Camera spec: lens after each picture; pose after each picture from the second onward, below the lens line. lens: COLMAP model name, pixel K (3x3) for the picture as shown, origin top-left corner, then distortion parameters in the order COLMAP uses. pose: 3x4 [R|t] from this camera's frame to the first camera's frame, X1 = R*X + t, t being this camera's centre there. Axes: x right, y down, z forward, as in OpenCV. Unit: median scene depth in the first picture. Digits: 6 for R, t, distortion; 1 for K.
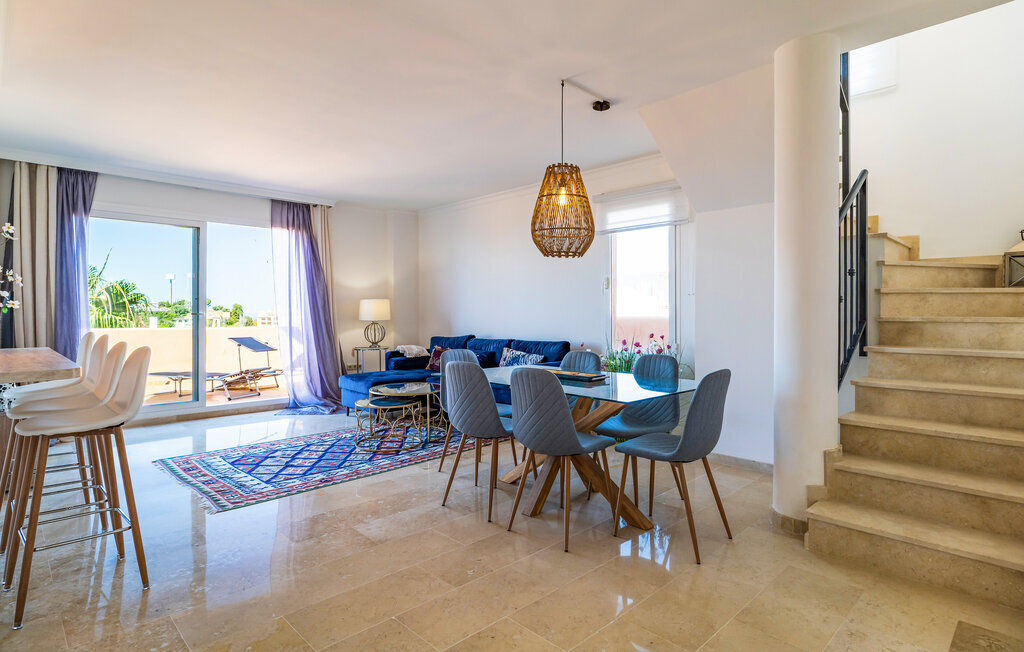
lens RADIAL K [[521.9, 0, 515.1], [0, 521.9, 311.3], [0, 0, 1]] dist [-0.003823, 0.000505]
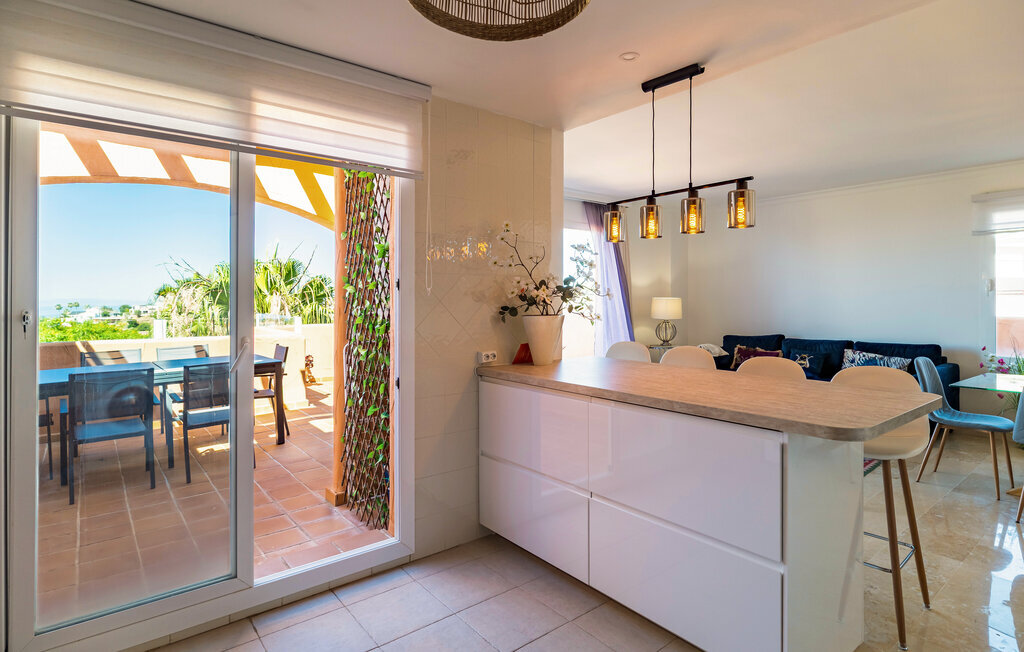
lens RADIAL K [[538.0, 0, 508.9], [0, 538.0, 268.1], [0, 0, 1]] dist [-0.000242, 0.000526]
pose [[0.997902, -0.007703, -0.064280, -0.542829], [0.004292, 0.998584, -0.053031, -0.029158], [0.064598, 0.052644, 0.996522, -0.050607]]
